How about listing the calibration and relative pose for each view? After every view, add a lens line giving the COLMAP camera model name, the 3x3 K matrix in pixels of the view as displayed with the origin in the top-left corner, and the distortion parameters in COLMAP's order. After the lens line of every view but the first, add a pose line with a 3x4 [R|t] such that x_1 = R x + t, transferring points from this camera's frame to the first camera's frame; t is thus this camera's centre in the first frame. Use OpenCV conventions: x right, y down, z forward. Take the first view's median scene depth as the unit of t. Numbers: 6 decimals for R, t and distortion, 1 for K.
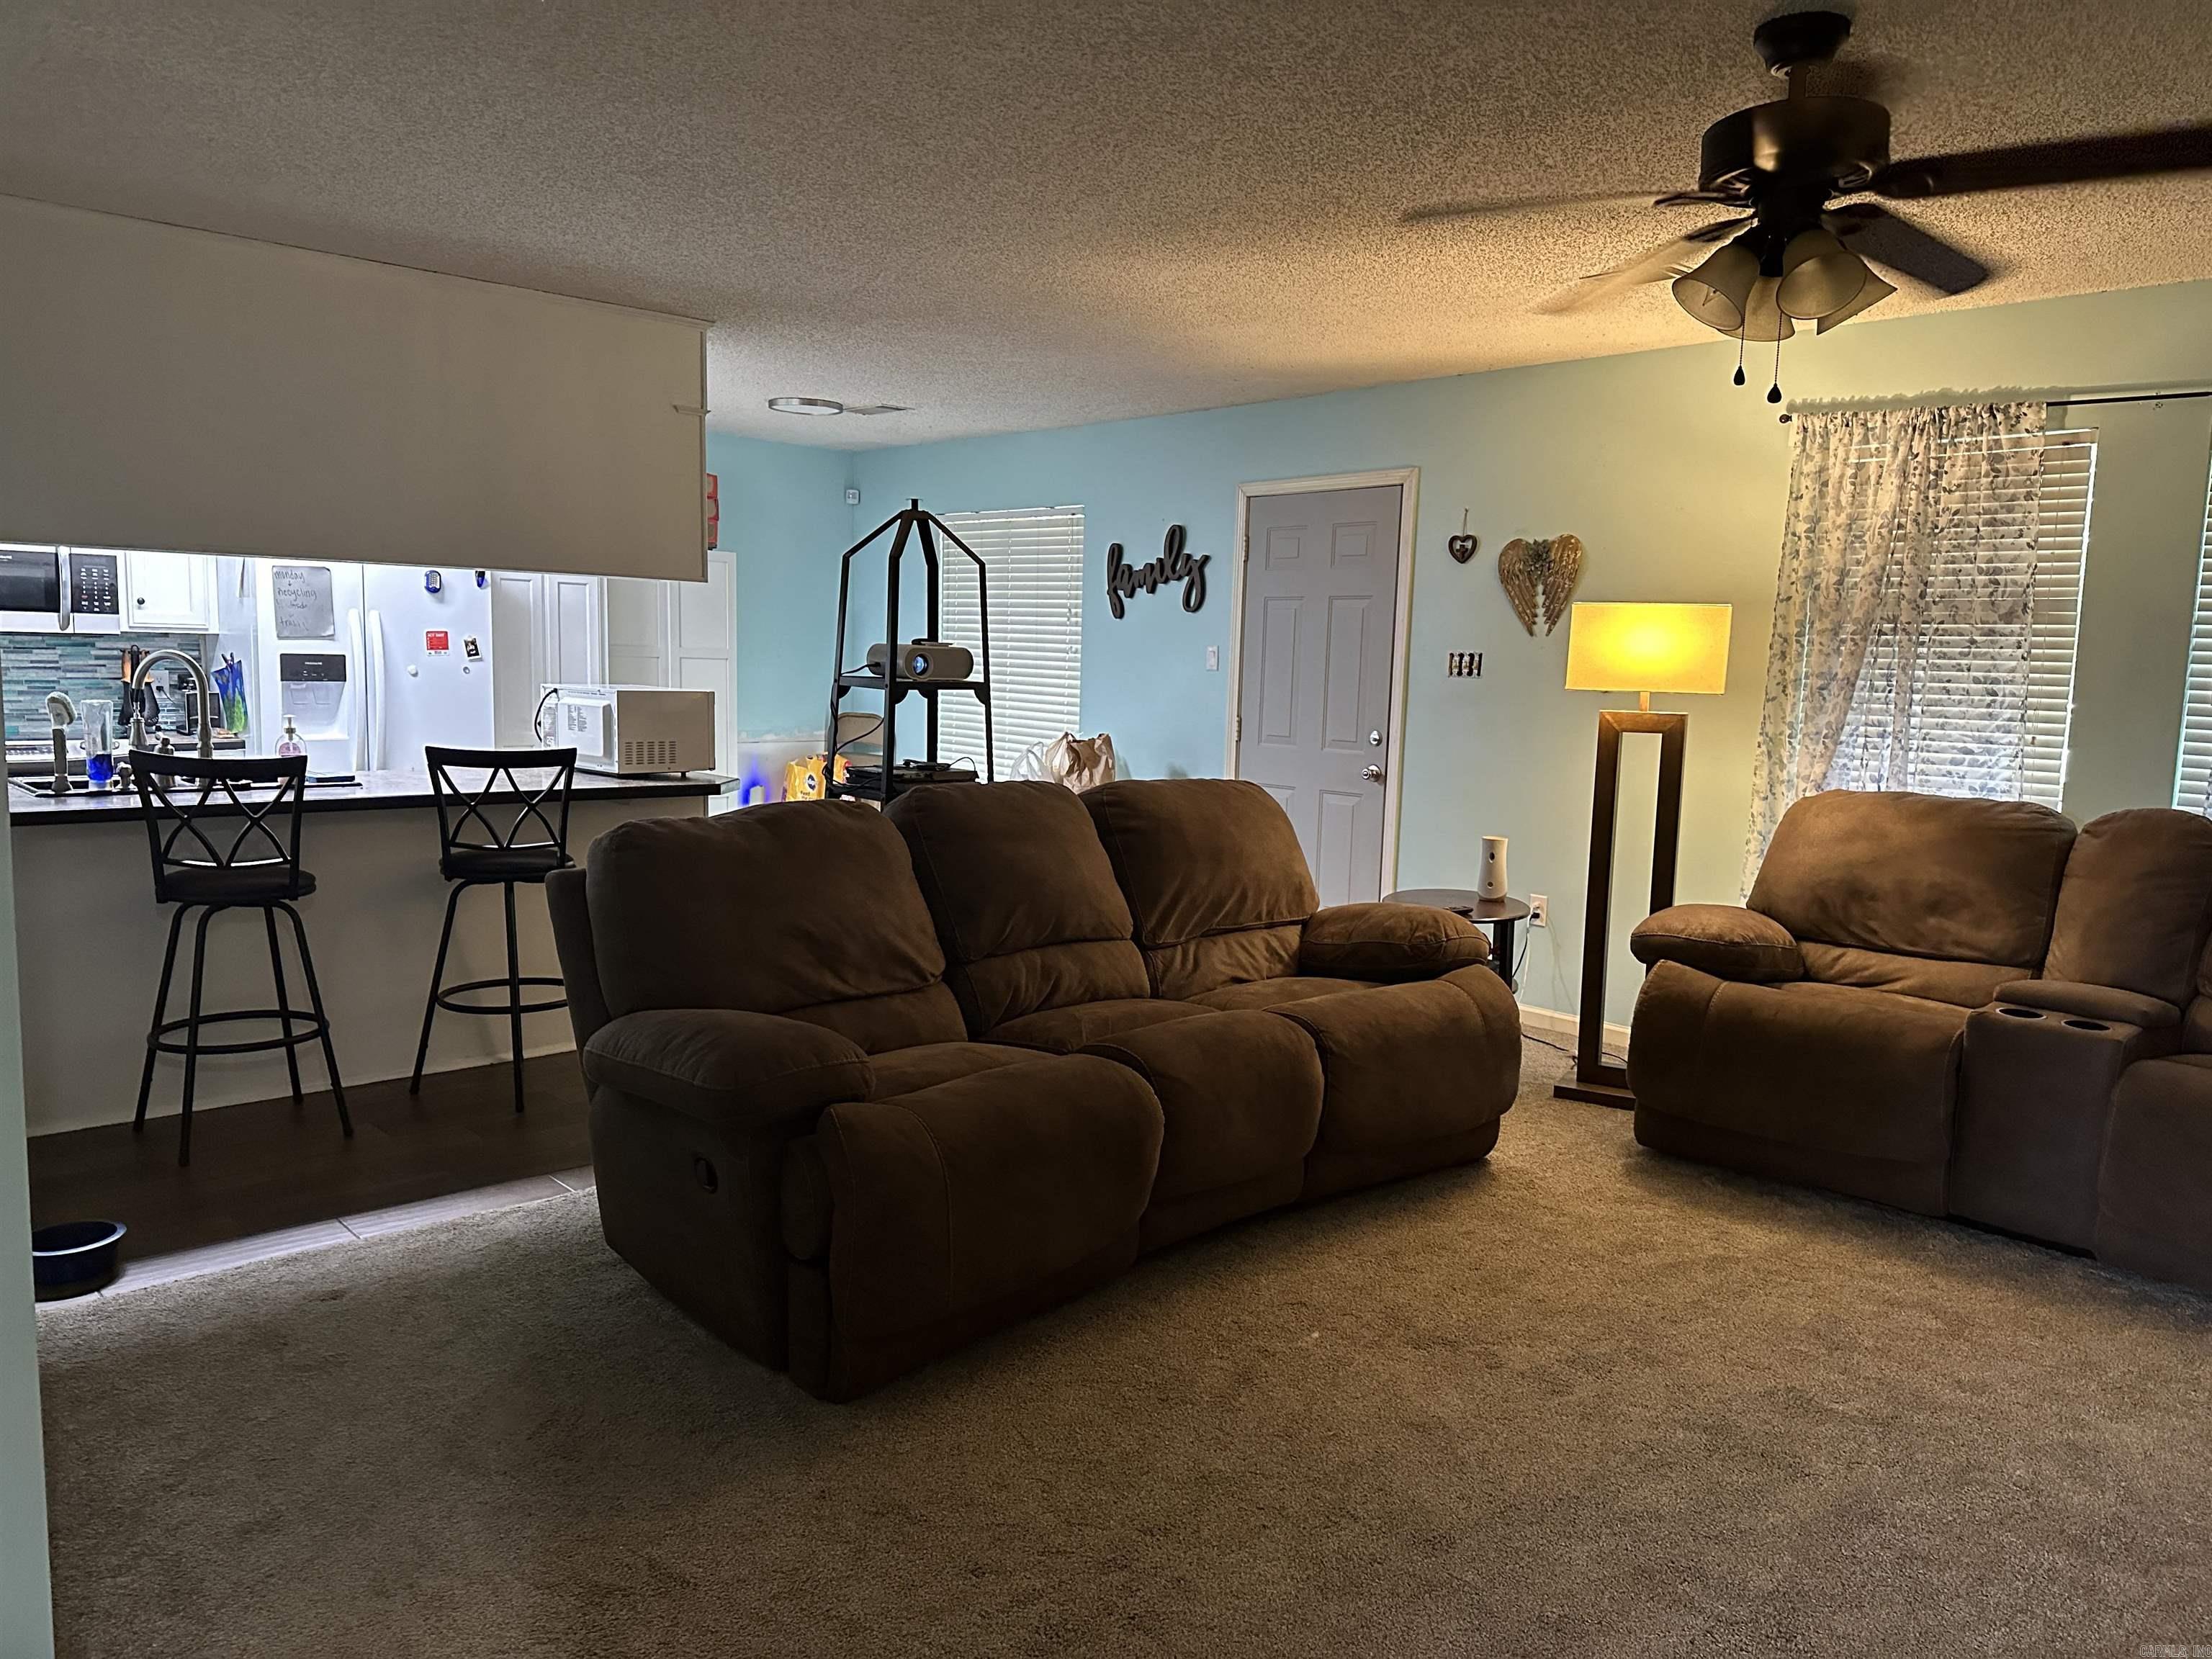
lens RADIAL K [[1562.5, 0, 1085.2], [0, 1562.5, 834.0], [0, 0, 1]] dist [0.084774, -0.105888]
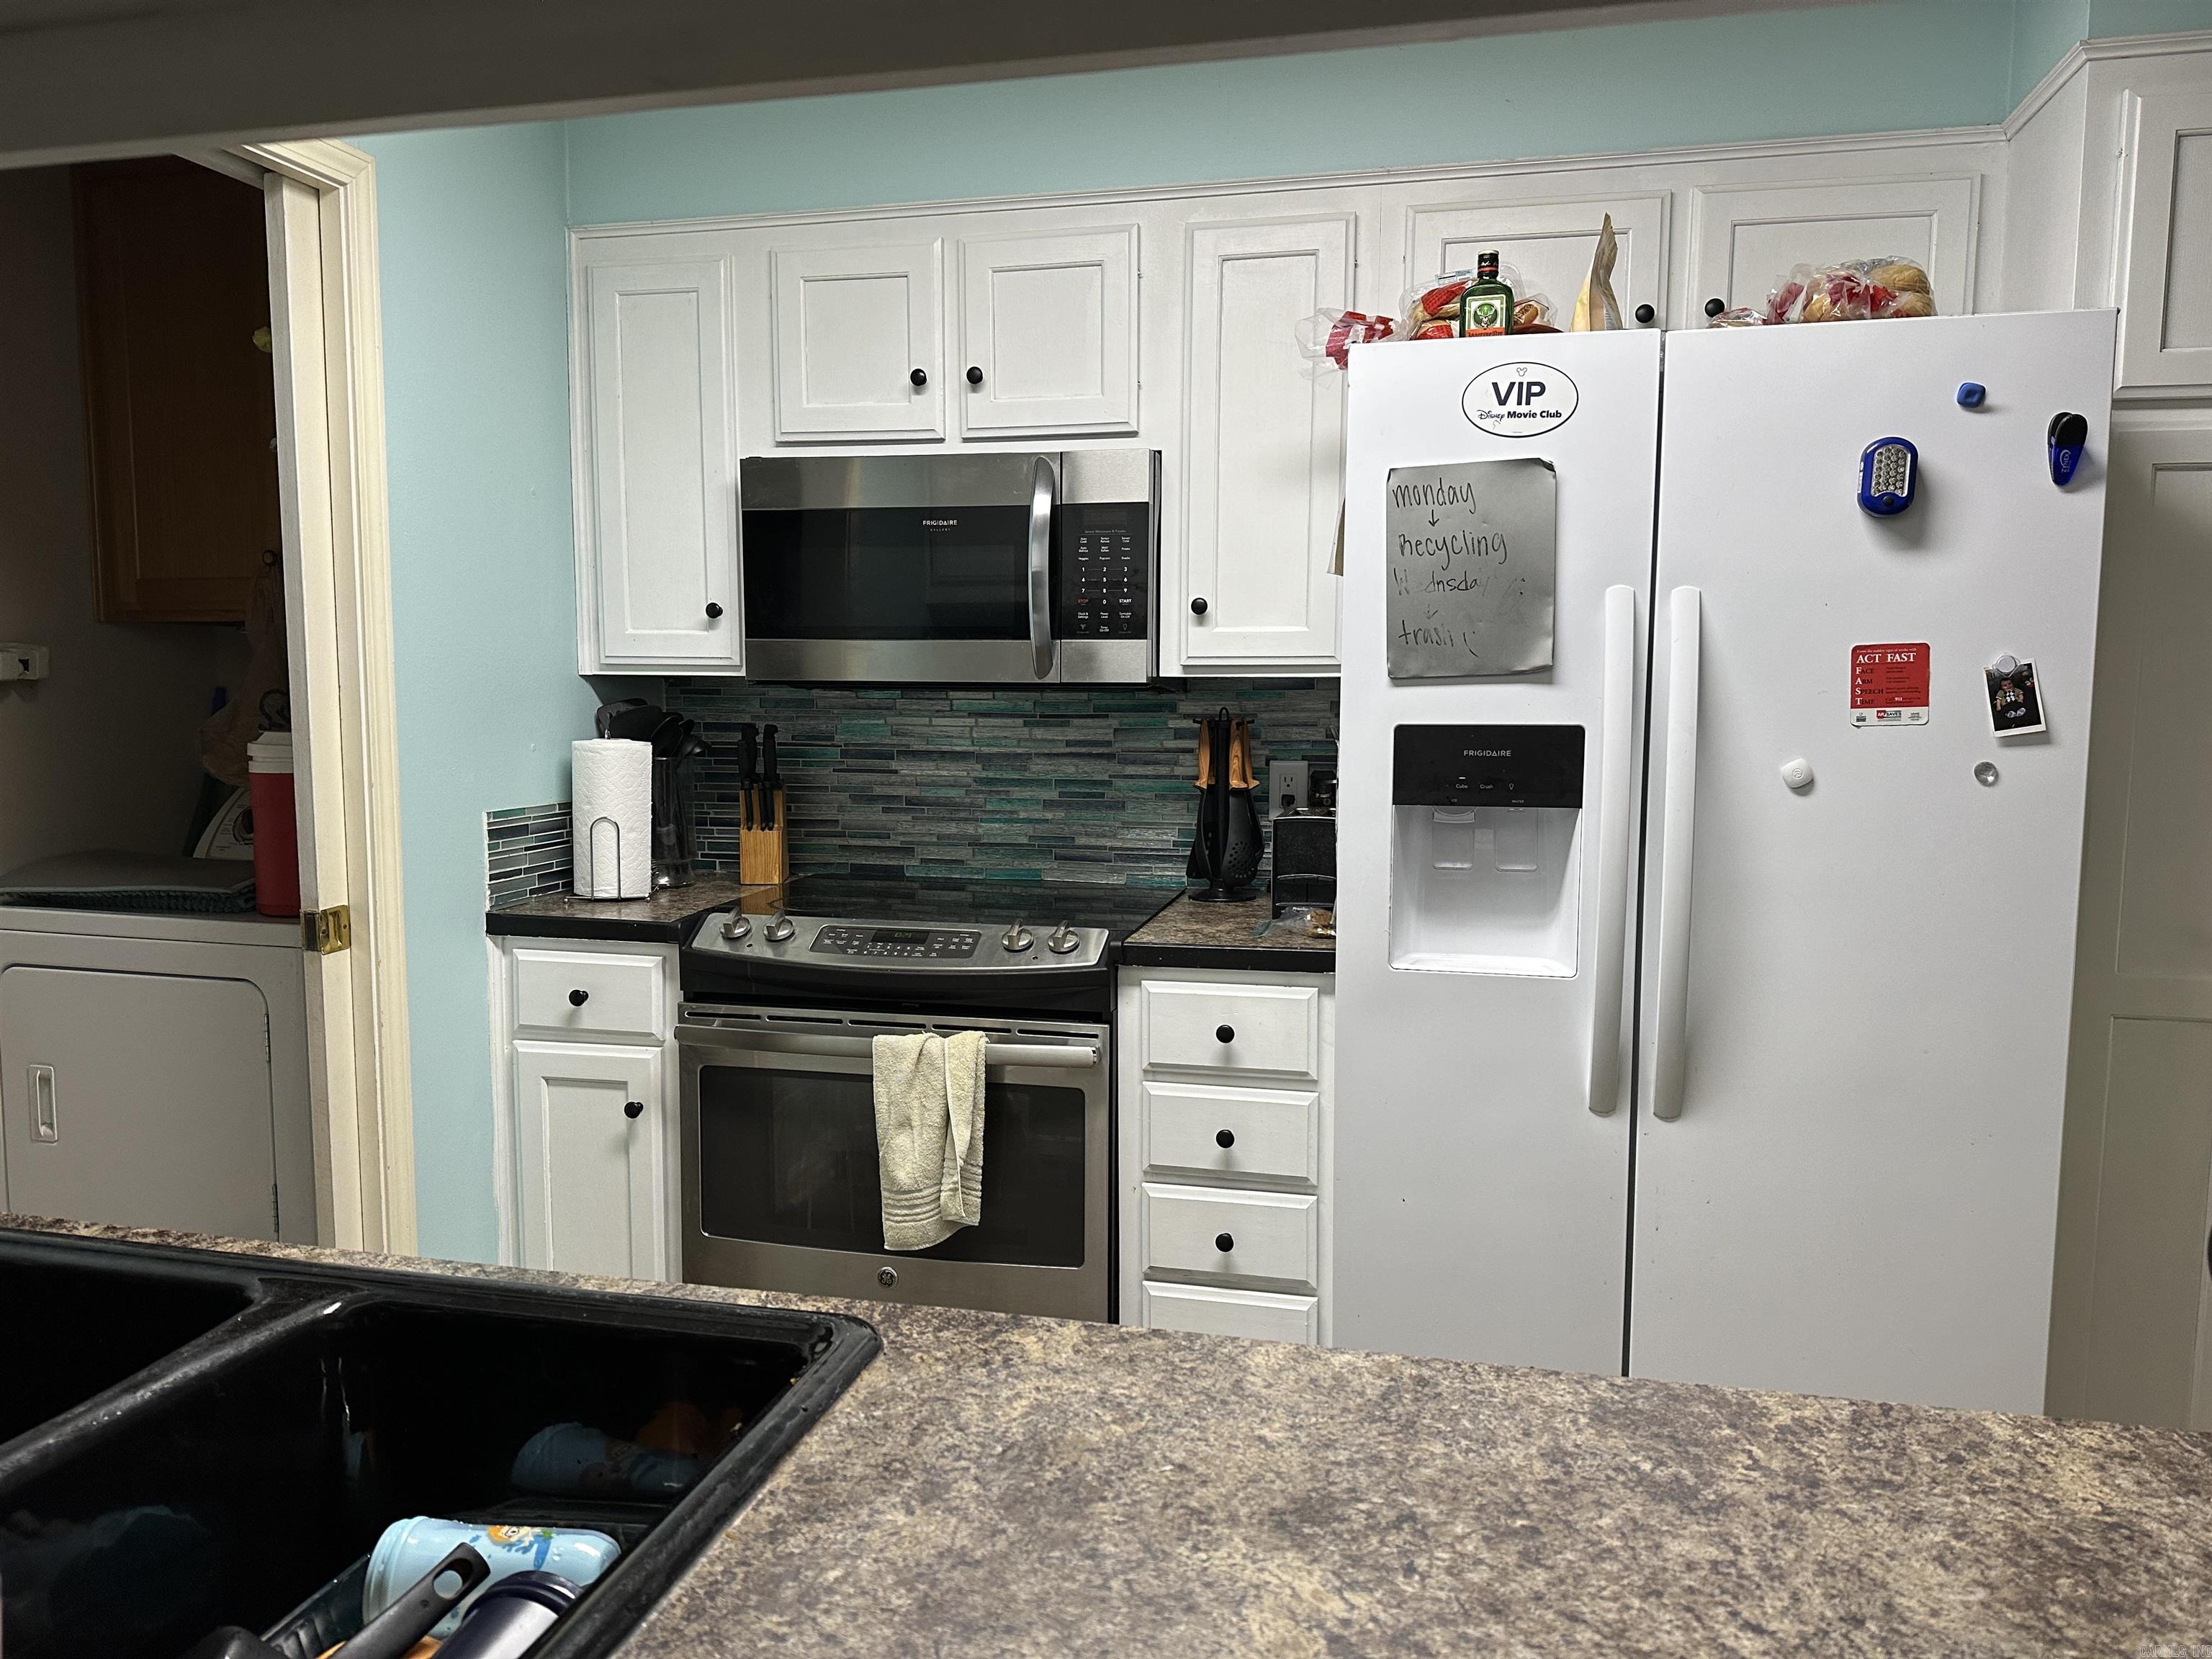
lens RADIAL K [[1562.5, 0, 1083.3], [0, 1562.5, 834.8], [0, 0, 1]] dist [0.084774, -0.105888]
pose [[0.570126, 0.054431, -0.819752, -0.108709], [-0.082690, 0.996538, 0.008659, -0.035929], [0.817385, 0.062849, 0.572653, 0.308303]]
